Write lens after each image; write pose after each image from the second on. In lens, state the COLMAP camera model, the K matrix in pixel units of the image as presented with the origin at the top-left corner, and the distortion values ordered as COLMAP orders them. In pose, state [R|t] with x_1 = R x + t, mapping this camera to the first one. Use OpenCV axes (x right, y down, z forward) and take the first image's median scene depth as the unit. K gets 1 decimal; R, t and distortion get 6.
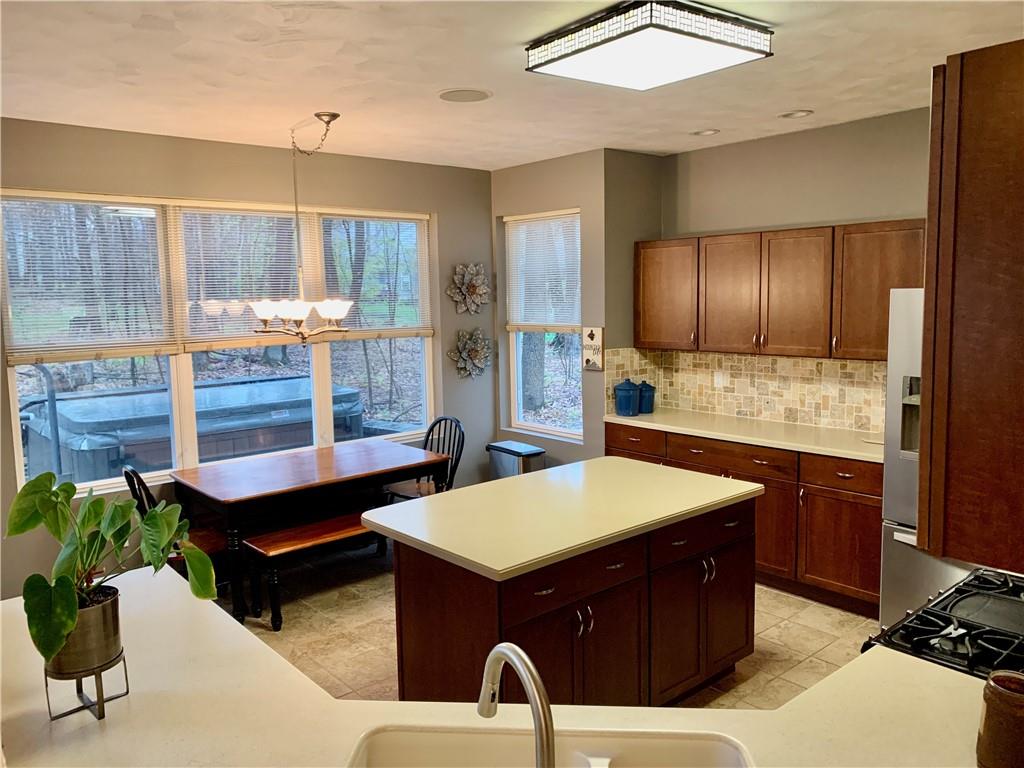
lens RADIAL K [[784.6, 0, 513.0], [0, 784.6, 387.0], [0, 0, 1]] dist [0.038389, -0.039124]
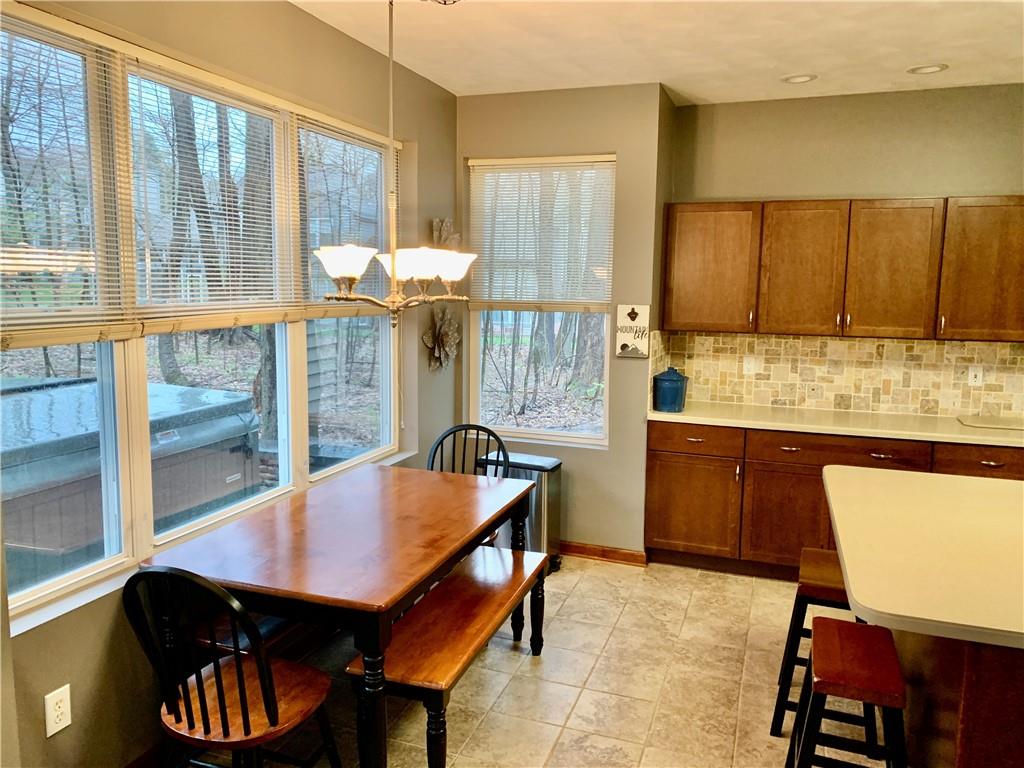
lens RADIAL K [[784.6, 0, 513.4], [0, 784.6, 378.8], [0, 0, 1]] dist [0.038389, -0.039124]
pose [[0.862140, -0.029846, 0.505790, -0.444147], [0.028319, 0.999542, 0.010711, -0.012489], [-0.505878, 0.005089, 0.862590, 0.386391]]
